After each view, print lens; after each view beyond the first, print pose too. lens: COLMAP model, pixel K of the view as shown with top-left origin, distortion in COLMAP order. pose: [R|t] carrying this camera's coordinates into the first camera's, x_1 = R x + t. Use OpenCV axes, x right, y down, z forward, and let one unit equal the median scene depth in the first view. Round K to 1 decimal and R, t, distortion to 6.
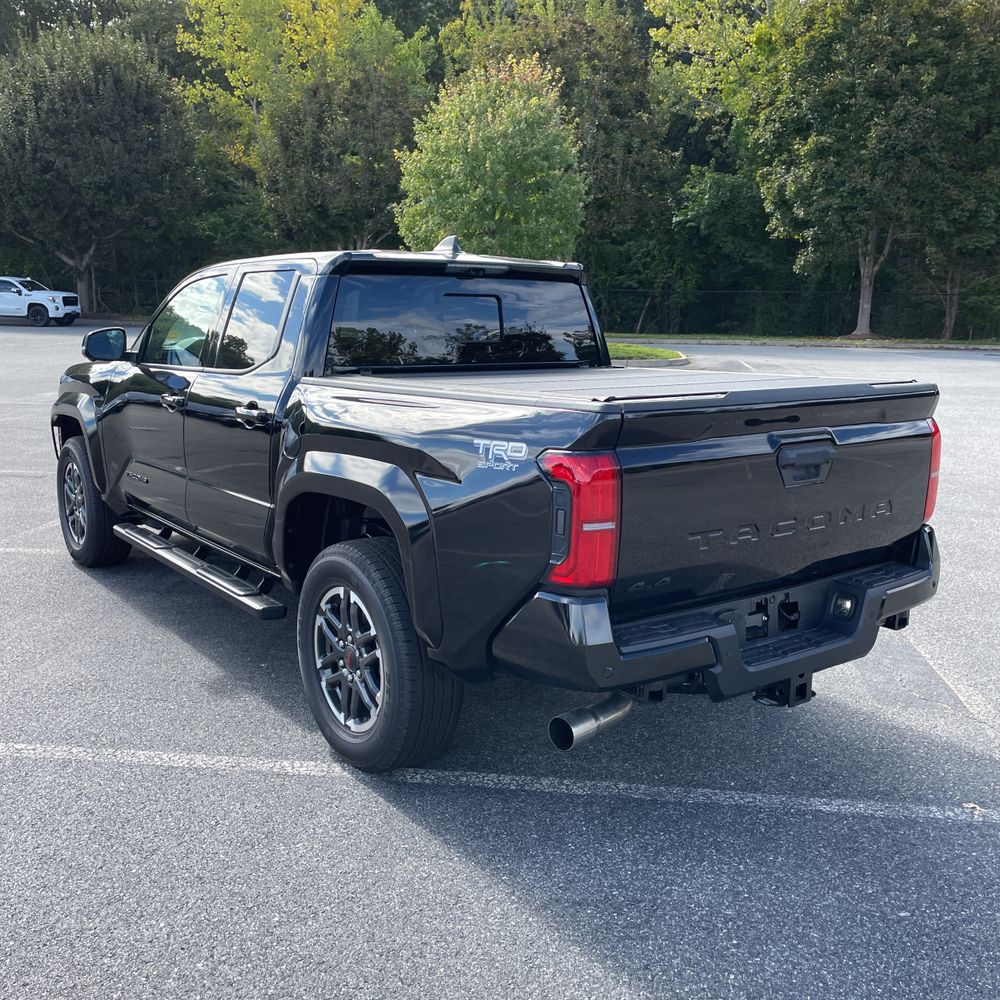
lens RADIAL K [[990.9, 0, 479.0], [0, 990.9, 484.1], [0, 0, 1]] dist [0.091171, -0.096746]
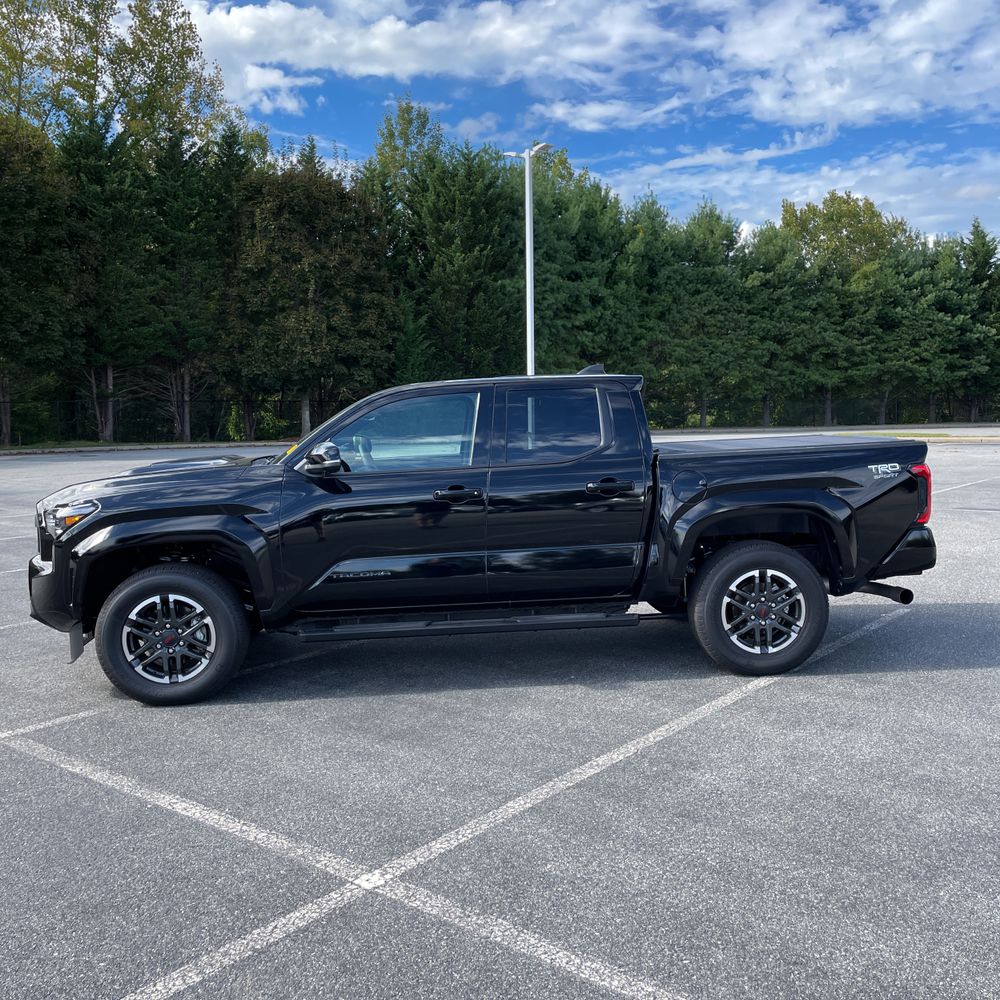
lens RADIAL K [[1013.6, 0, 500.0], [0, 1013.6, 500.0], [0, 0, 1]] dist [0.086375, -0.170281]
pose [[0.538948, -0.105293, 0.835732, -0.170065], [0.179852, 0.983662, 0.007948, -0.010038], [-0.822915, 0.146024, 0.549080, 0.036203]]
